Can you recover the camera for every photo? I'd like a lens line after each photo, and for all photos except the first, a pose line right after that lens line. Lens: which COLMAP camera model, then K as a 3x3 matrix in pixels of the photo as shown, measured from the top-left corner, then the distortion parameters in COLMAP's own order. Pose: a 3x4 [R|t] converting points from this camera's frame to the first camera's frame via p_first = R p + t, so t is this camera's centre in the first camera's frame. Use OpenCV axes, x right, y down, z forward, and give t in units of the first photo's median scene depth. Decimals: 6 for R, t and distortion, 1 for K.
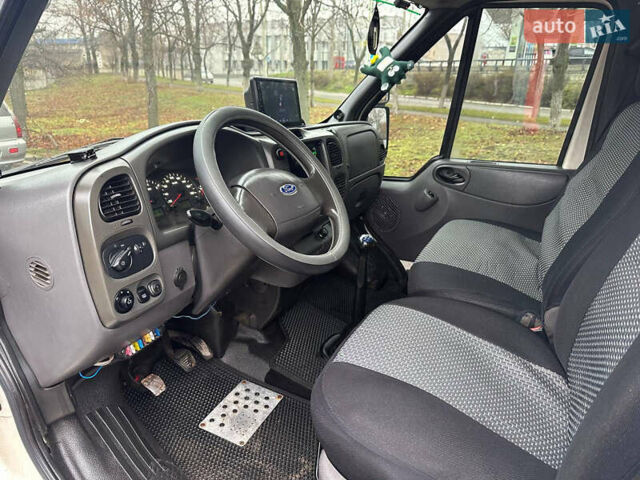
lens RADIAL K [[450.7, 0, 320.0], [0, 450.7, 240.0], [0, 0, 1]] dist [0.113734, -0.179790]
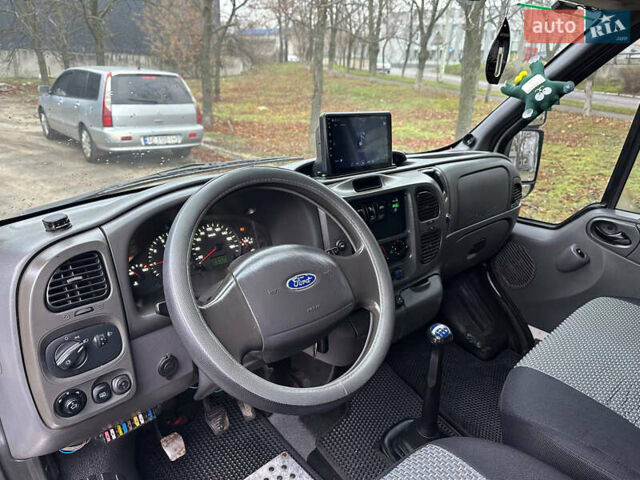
lens RADIAL K [[451.2, 0, 320.0], [0, 451.2, 240.0], [0, 0, 1]] dist [0.105518, -0.141274]
pose [[0.934805, 0.141752, -0.325648, 0.125243], [-0.135279, 0.989893, 0.042559, -0.141371], [0.328390, 0.004269, 0.944533, 0.192098]]
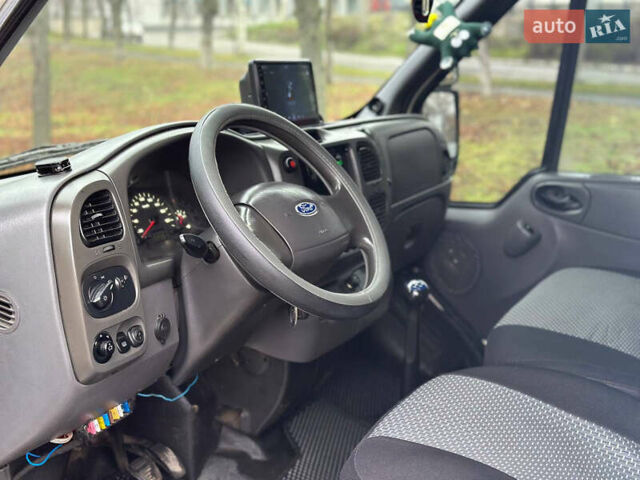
lens RADIAL K [[887.9, 0, 320.0], [0, 887.9, 240.0], [0, 0, 1]] dist [0.118585, 0.069487]
pose [[0.999550, -0.009074, -0.028599, -0.003434], [0.005870, 0.993893, -0.110189, 0.066228], [0.029424, 0.109971, 0.993499, -0.299906]]
